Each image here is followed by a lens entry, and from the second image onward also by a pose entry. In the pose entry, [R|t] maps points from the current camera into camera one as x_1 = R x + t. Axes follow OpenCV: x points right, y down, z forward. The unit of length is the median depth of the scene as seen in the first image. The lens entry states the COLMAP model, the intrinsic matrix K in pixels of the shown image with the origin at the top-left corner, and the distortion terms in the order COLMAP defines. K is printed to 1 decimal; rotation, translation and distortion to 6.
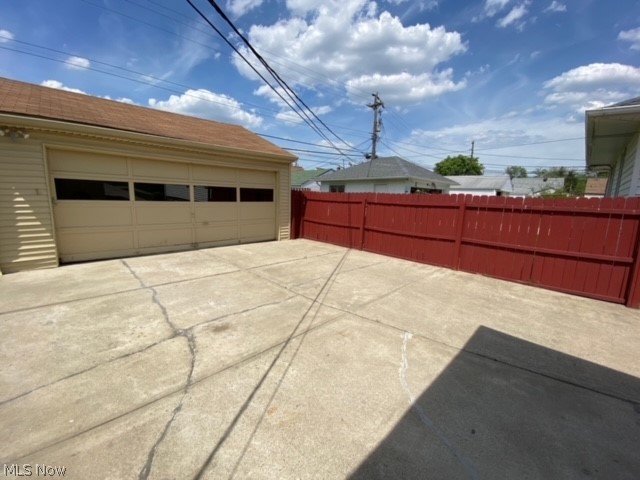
lens RADIAL K [[267.1, 0, 320.0], [0, 267.1, 240.0], [0, 0, 1]] dist [-0.018681, -0.000542]
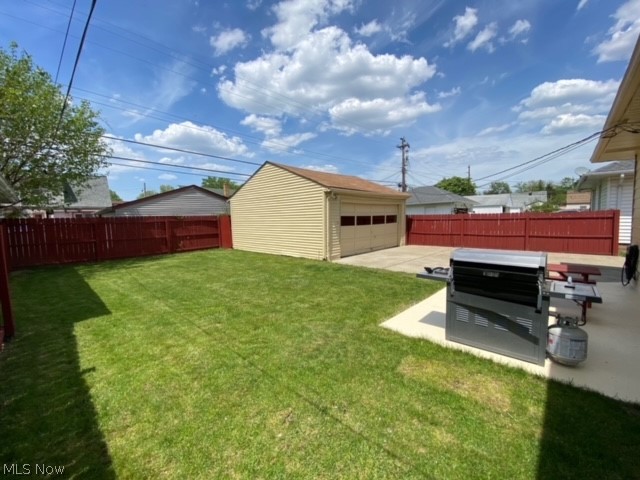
lens RADIAL K [[267.1, 0, 320.0], [0, 267.1, 240.0], [0, 0, 1]] dist [-0.018681, -0.000542]
pose [[0.997596, -0.058365, 0.037351, -0.259674], [0.061350, 0.994532, -0.084512, 0.024936], [-0.032214, 0.086600, 0.995722, -0.215410]]
